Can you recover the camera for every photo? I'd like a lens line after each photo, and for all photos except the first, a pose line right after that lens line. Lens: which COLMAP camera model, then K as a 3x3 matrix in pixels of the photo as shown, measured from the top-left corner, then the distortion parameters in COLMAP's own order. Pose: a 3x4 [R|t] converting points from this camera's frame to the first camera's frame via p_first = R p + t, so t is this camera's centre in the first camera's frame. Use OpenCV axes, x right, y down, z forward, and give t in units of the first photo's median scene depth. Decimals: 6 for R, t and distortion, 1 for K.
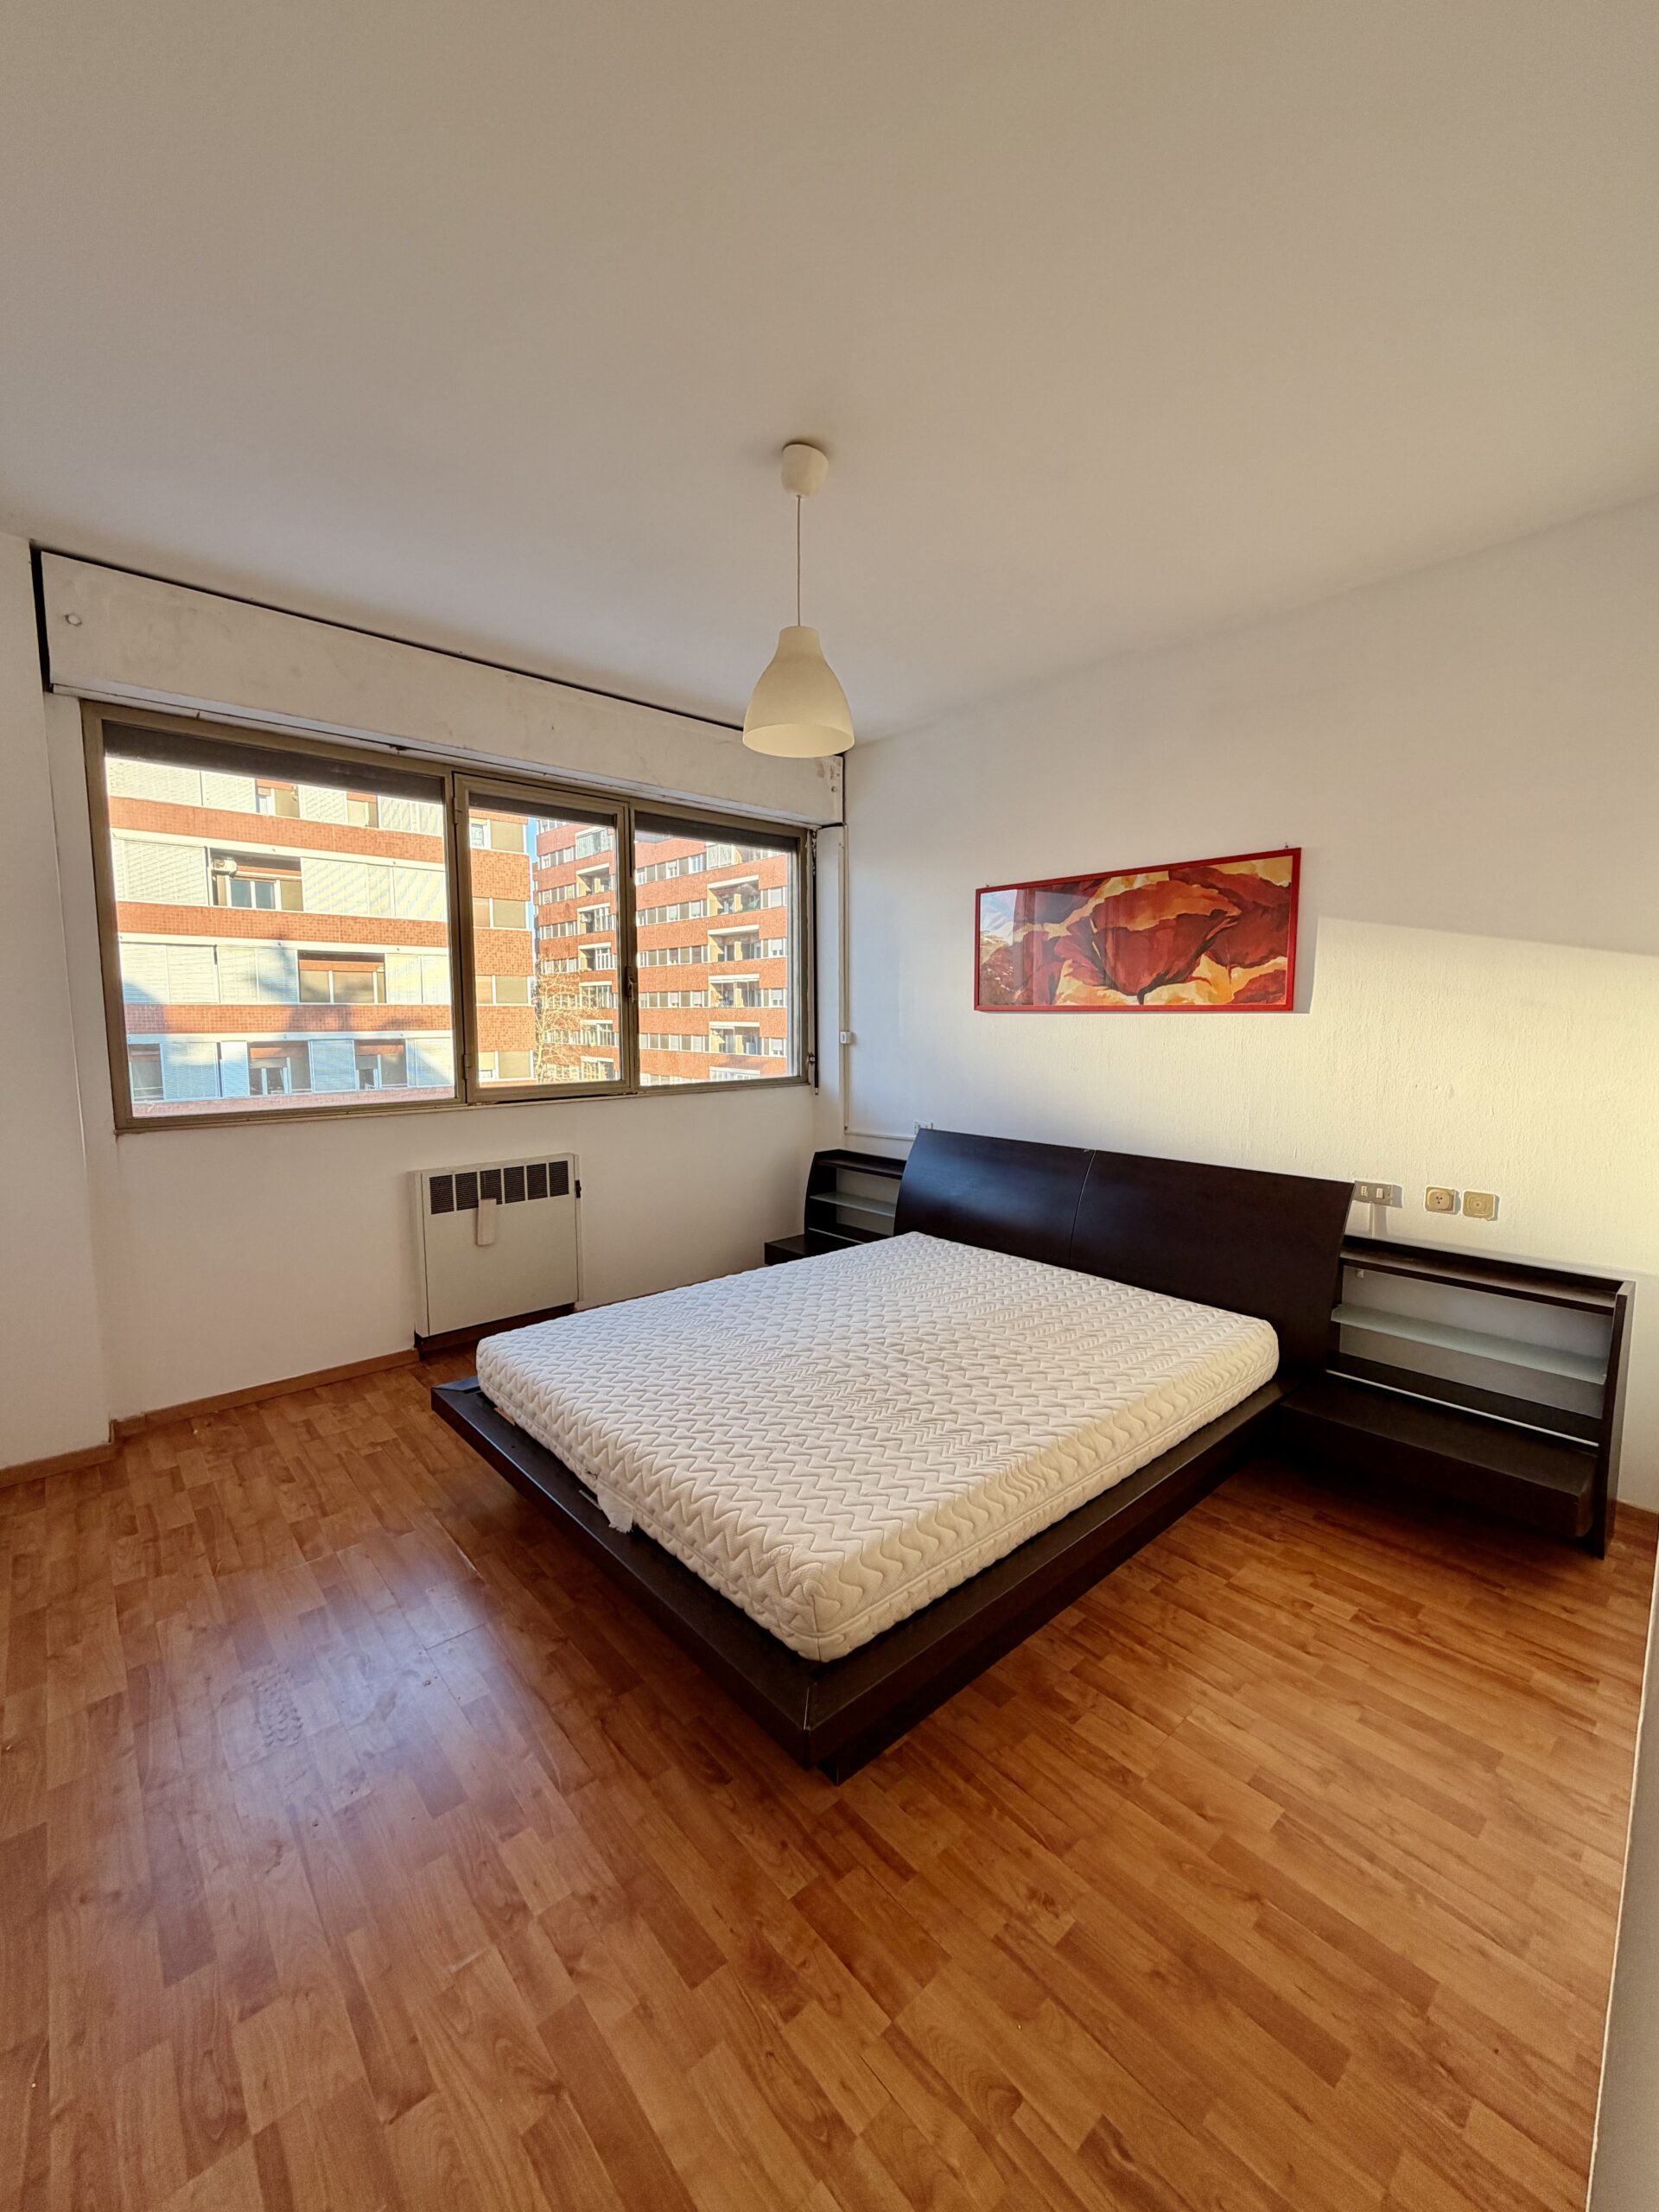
lens RADIAL K [[882.6, 0, 824.3], [0, 882.6, 1107.4], [0, 0, 1]] dist [-0.000500, 0.000313]
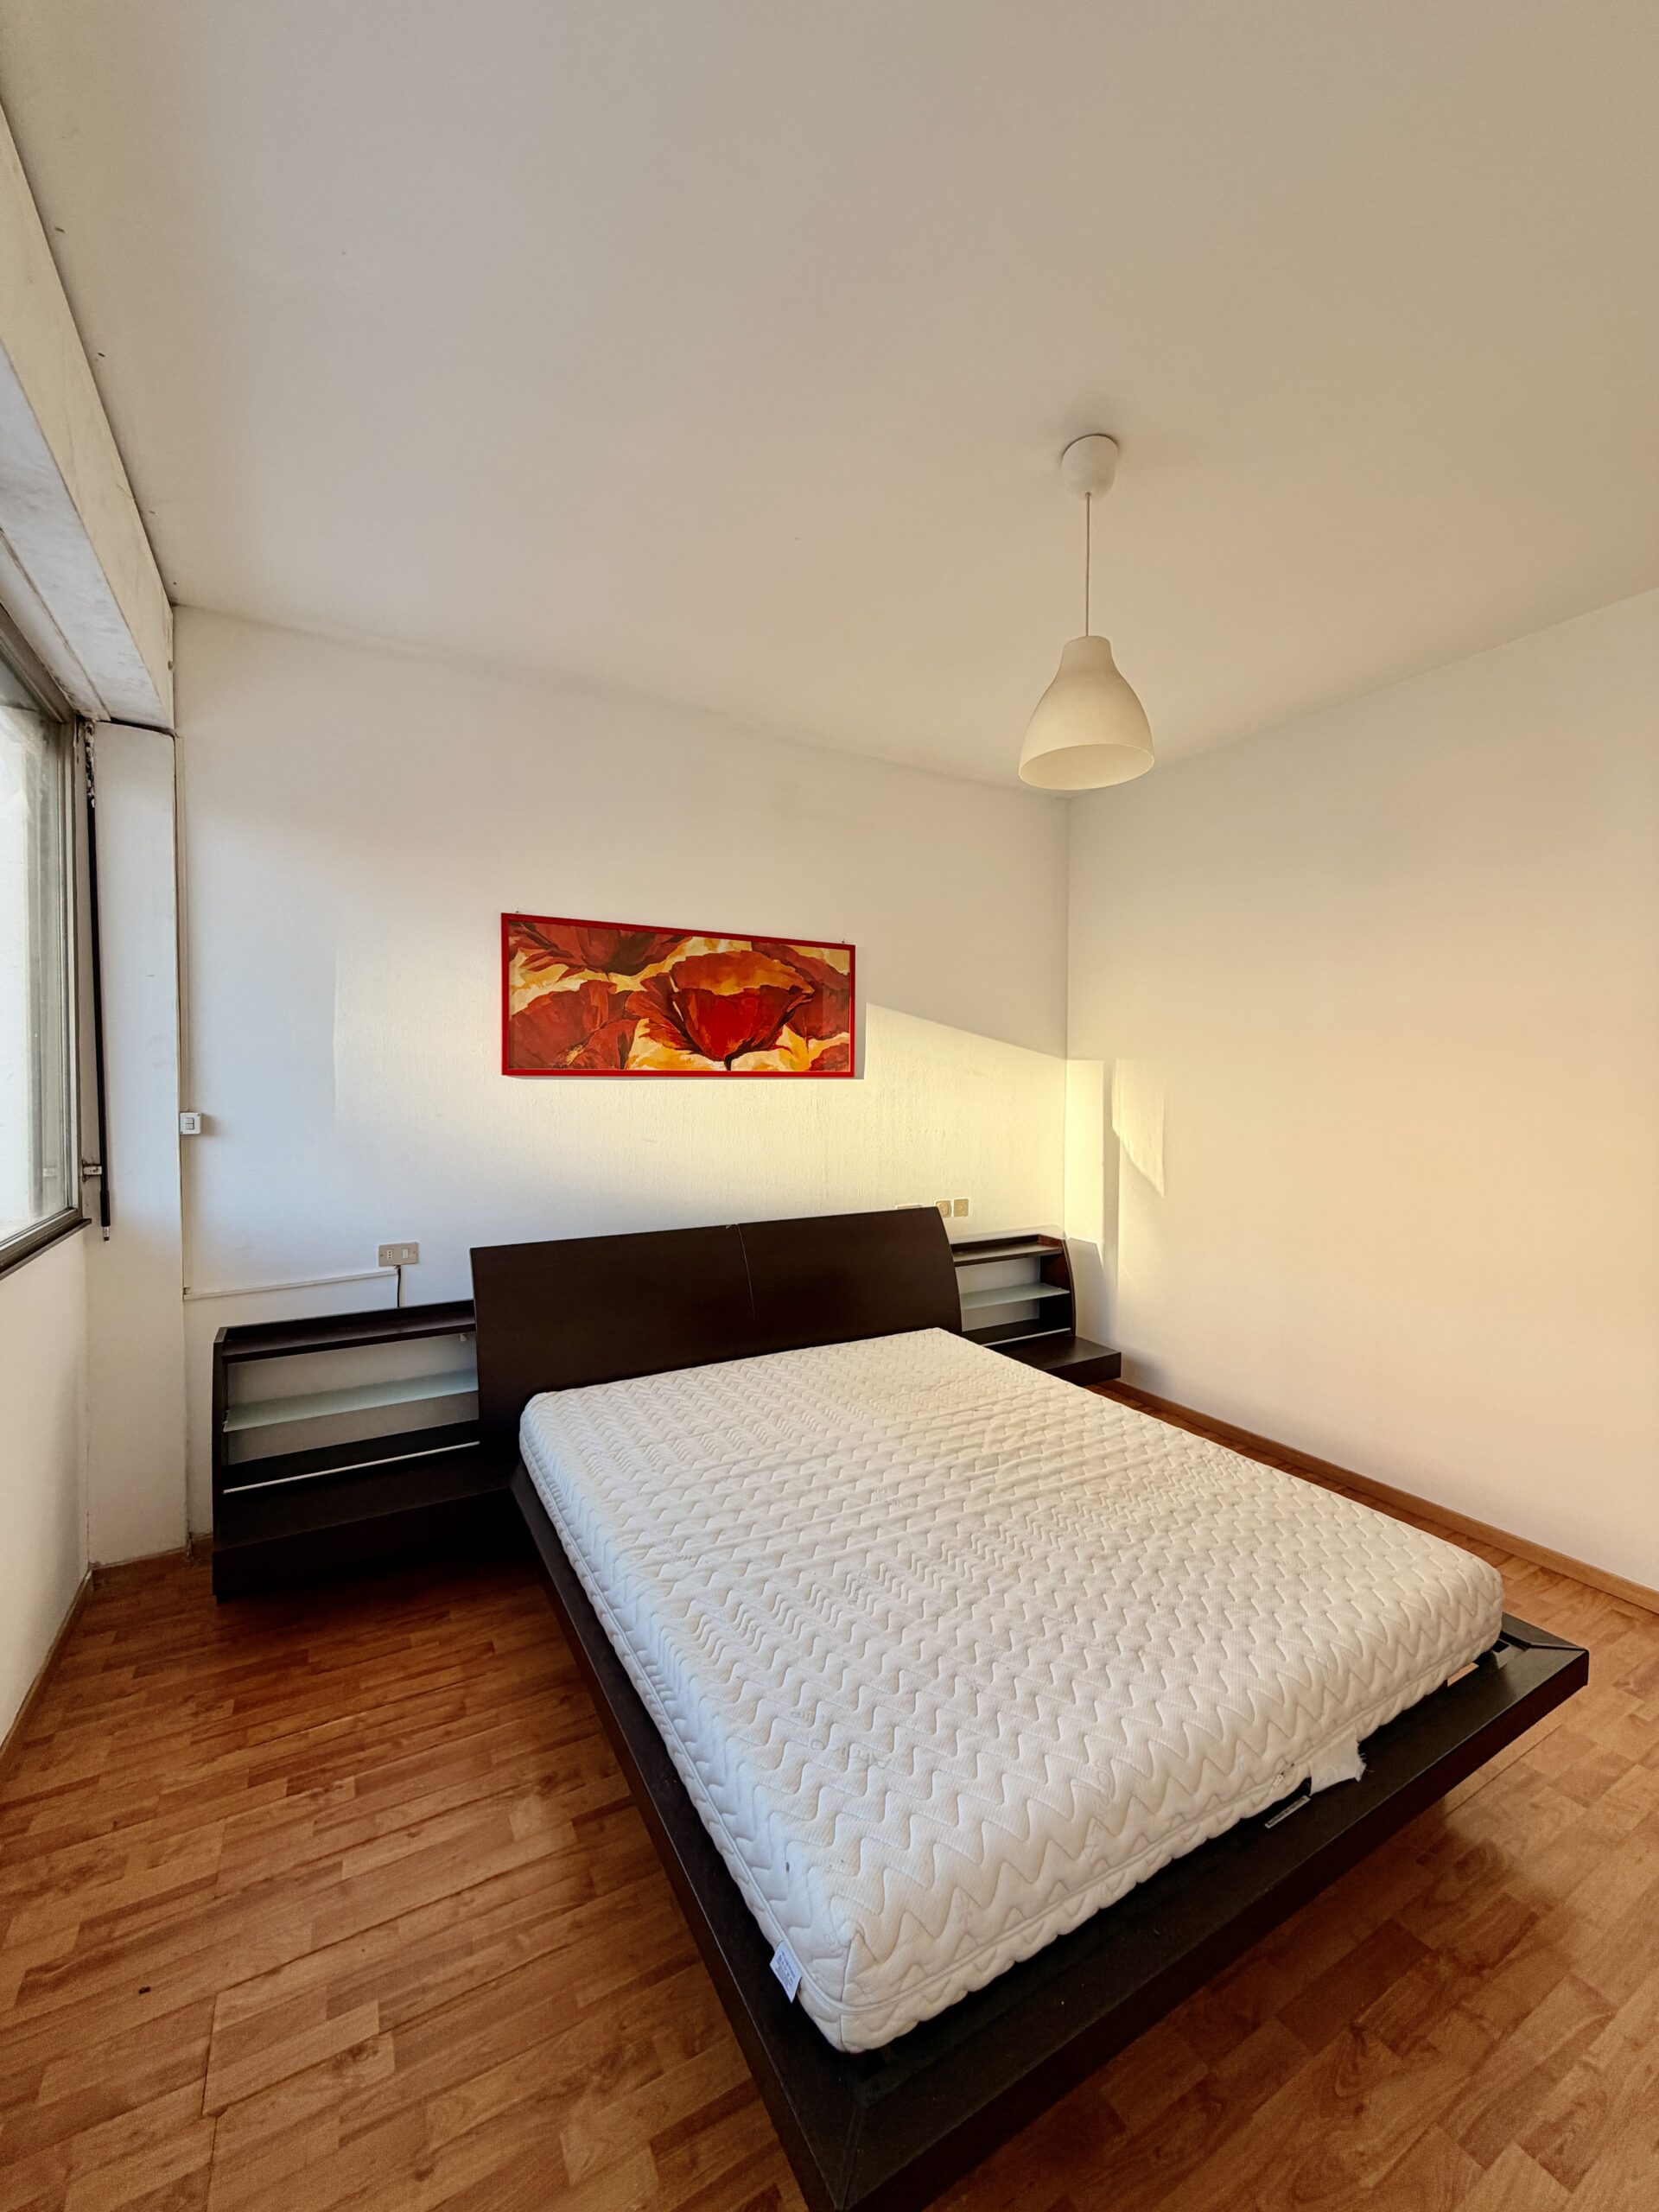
lens RADIAL K [[890.6, 0, 831.5], [0, 890.6, 1098.5], [0, 0, 1]] dist [0.000642, -0.000240]
pose [[0.201861, -0.016065, 0.979282, -0.599931], [0.105958, 0.994355, -0.005530, -0.068569], [-0.973666, 0.104879, 0.202424, 0.700567]]
